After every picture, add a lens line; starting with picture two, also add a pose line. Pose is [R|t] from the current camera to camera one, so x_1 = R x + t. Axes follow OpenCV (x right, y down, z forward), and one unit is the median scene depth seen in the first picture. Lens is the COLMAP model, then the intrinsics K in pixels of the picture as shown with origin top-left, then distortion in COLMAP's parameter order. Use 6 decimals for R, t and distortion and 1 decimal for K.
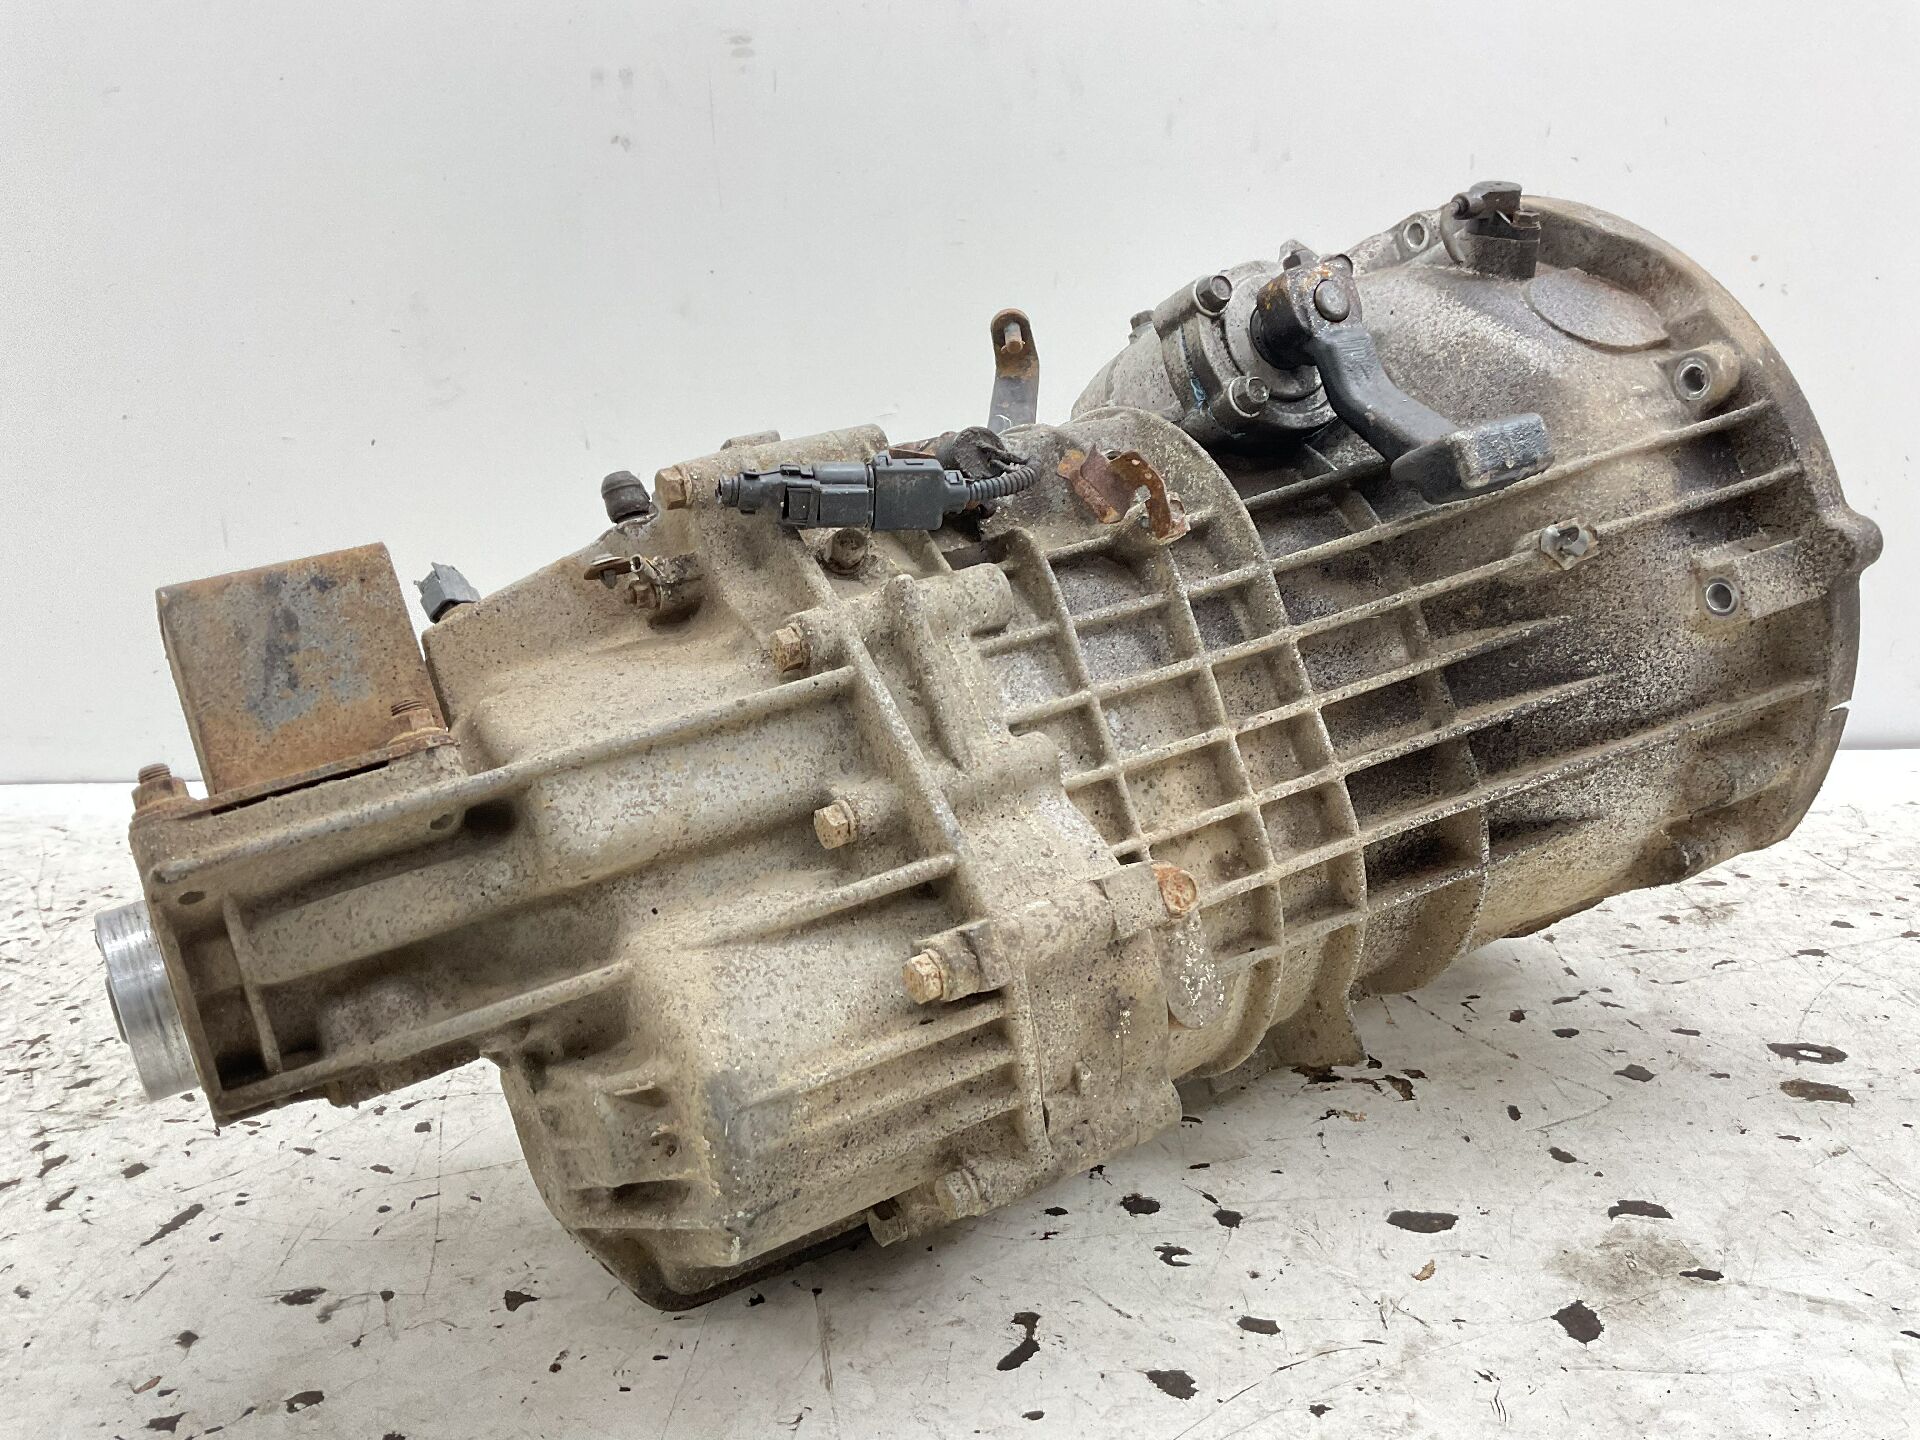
lens RADIAL K [[1639.2, 0, 937.4], [0, 1639.2, 720.7], [0, 0, 1]] dist [0.009149, -0.009793]
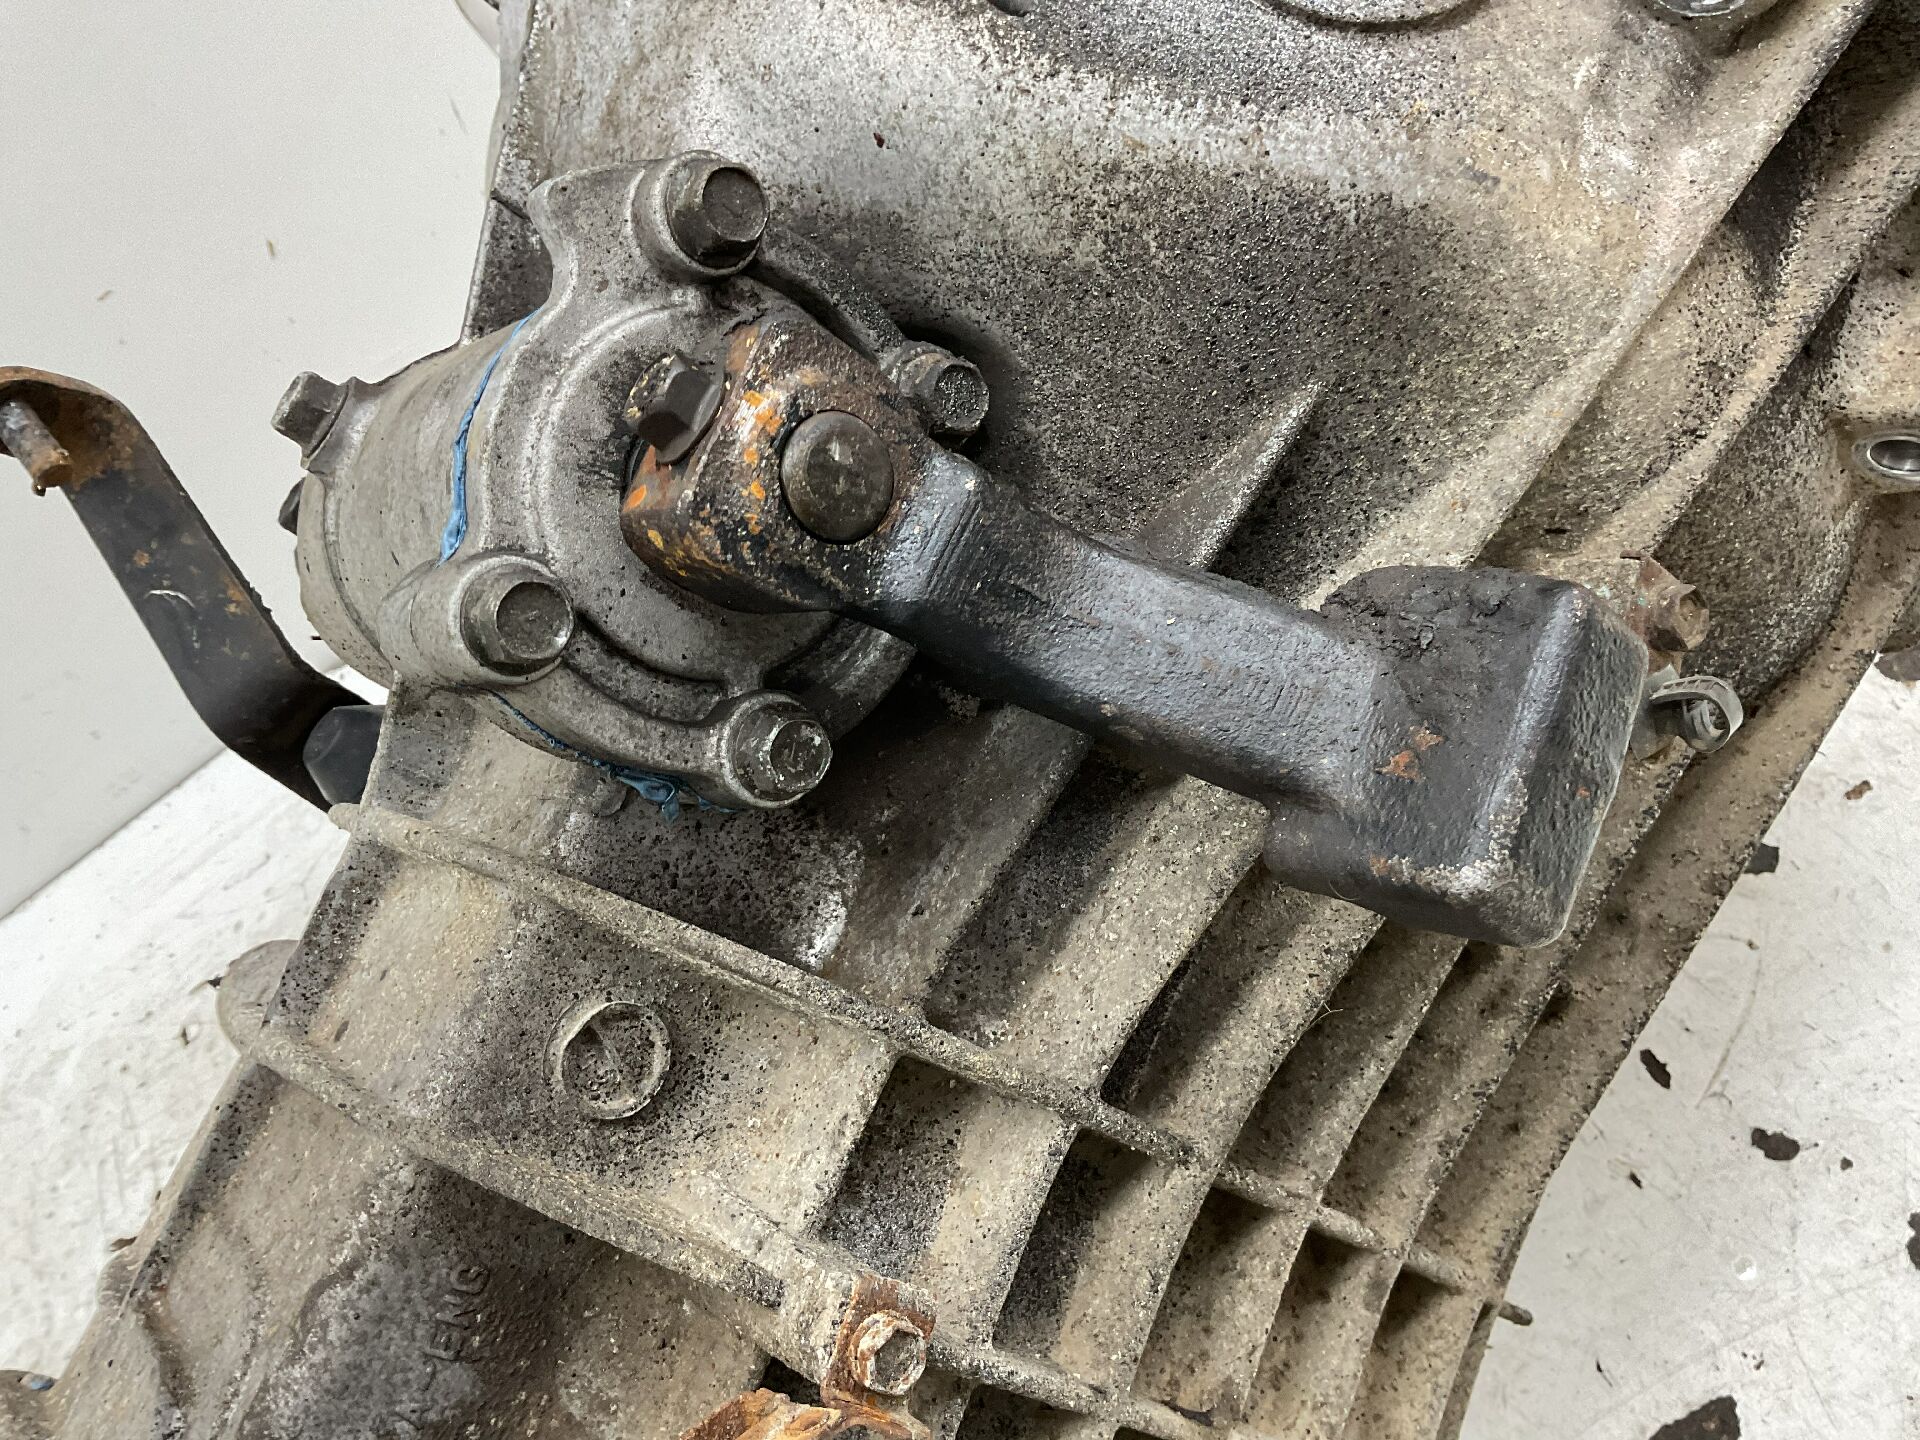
lens RADIAL K [[1622.5, 0, 960.0], [0, 1622.5, 720.0], [0, 0, 1]] dist [0.118988, -0.271266]
pose [[0.783227, -0.621002, 0.030198, 0.218605], [0.484833, 0.640450, 0.595618, -0.406657], [-0.389220, -0.451863, 0.802700, 0.703859]]
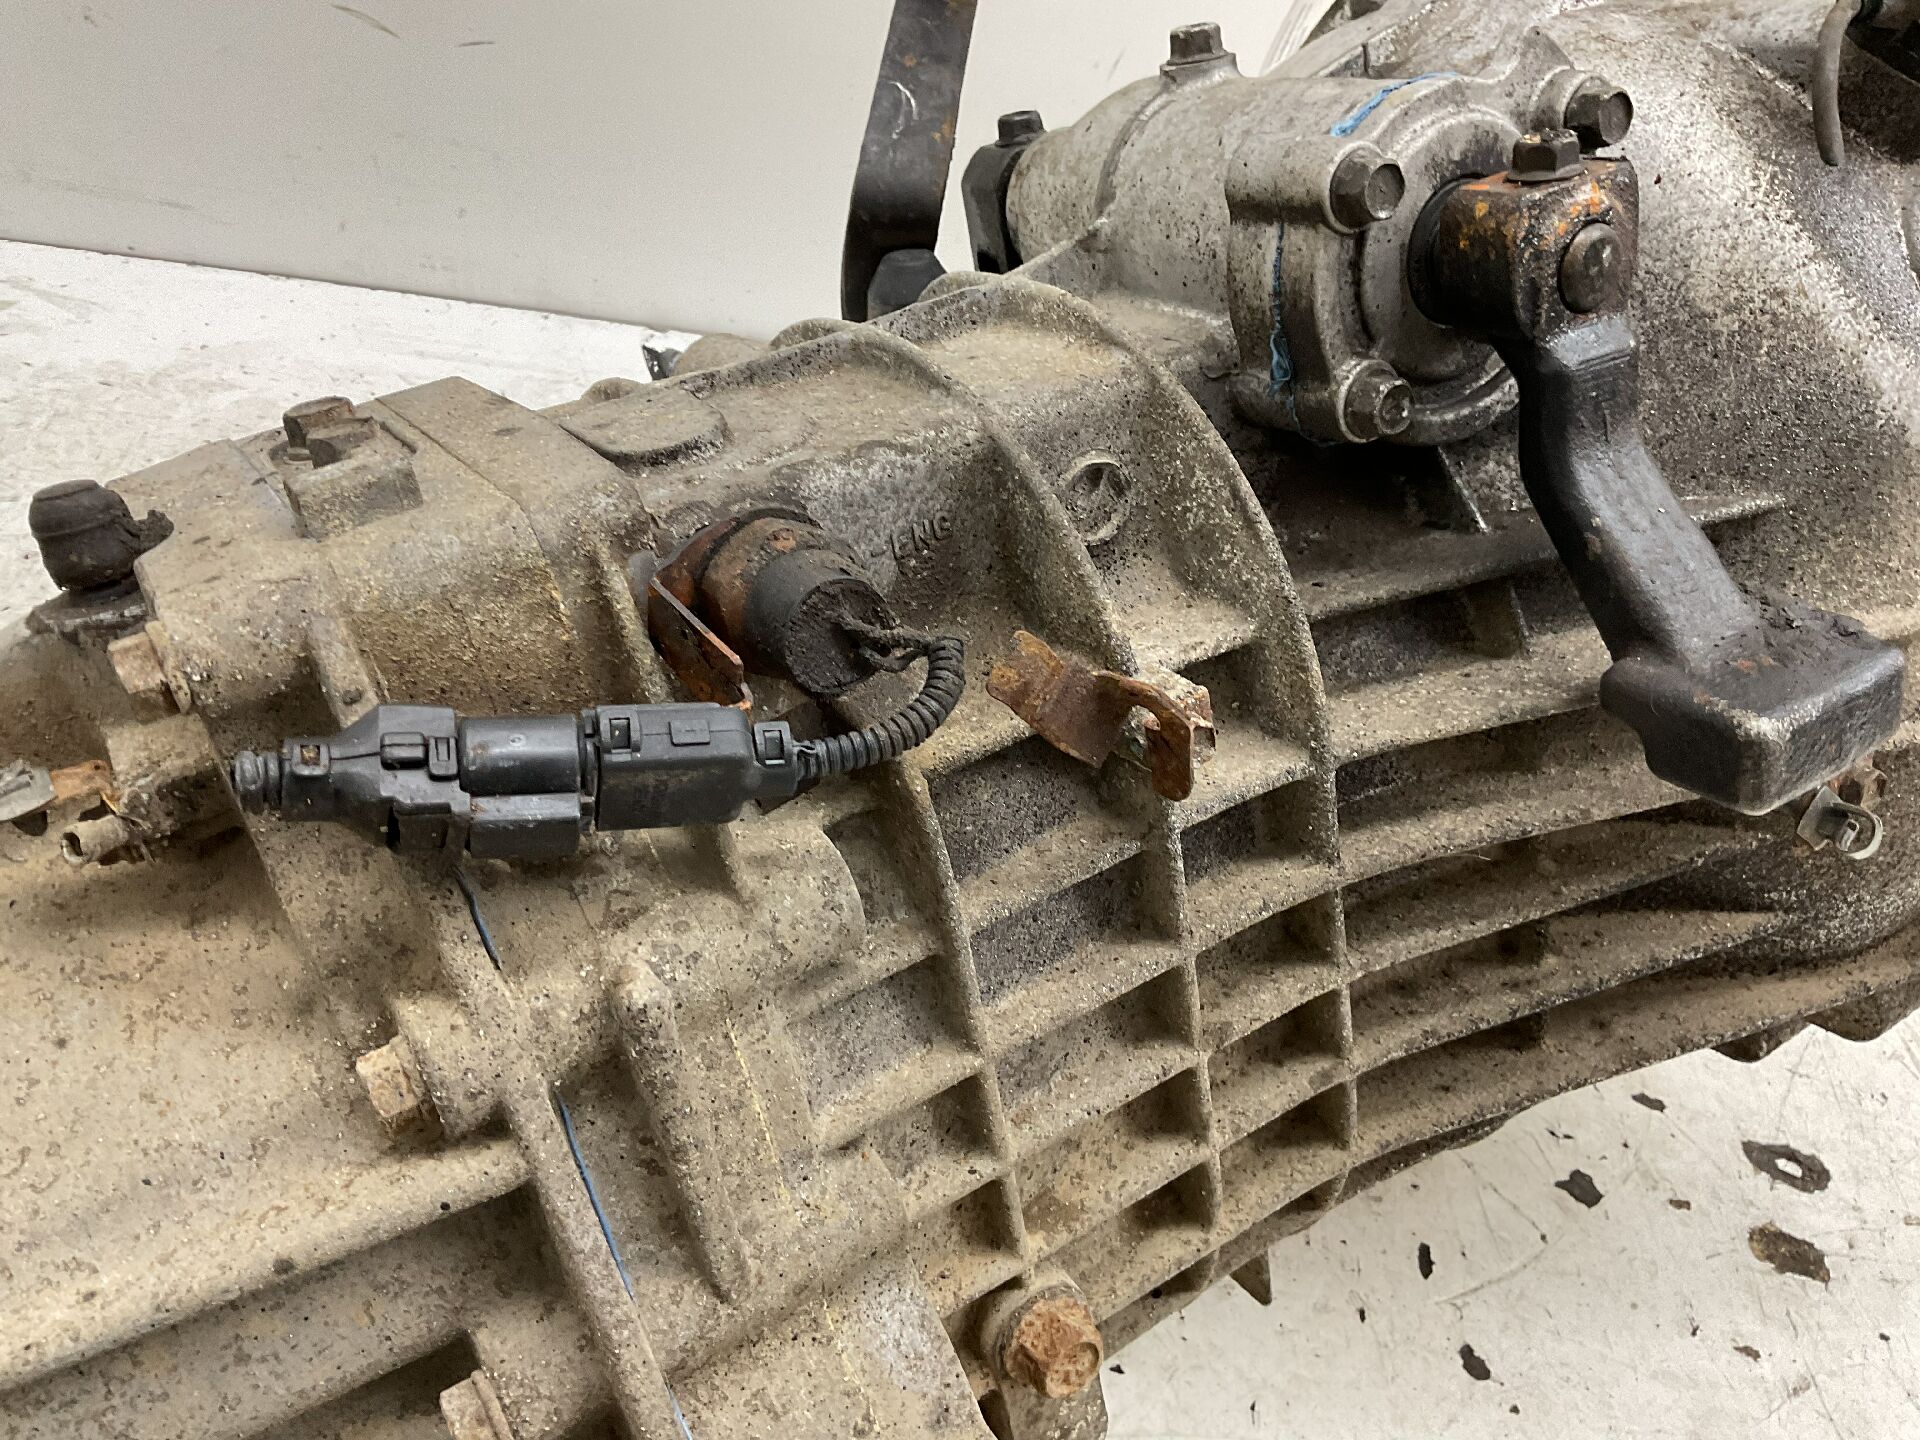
lens RADIAL K [[1622.5, 0, 960.0], [0, 1622.5, 720.0], [0, 0, 1]] dist [0.118988, -0.271266]
pose [[0.982639, 0.094530, 0.159636, -0.012063], [-0.160822, 0.863013, 0.478899, -0.343671], [-0.092498, -0.496258, 0.863234, 0.522645]]
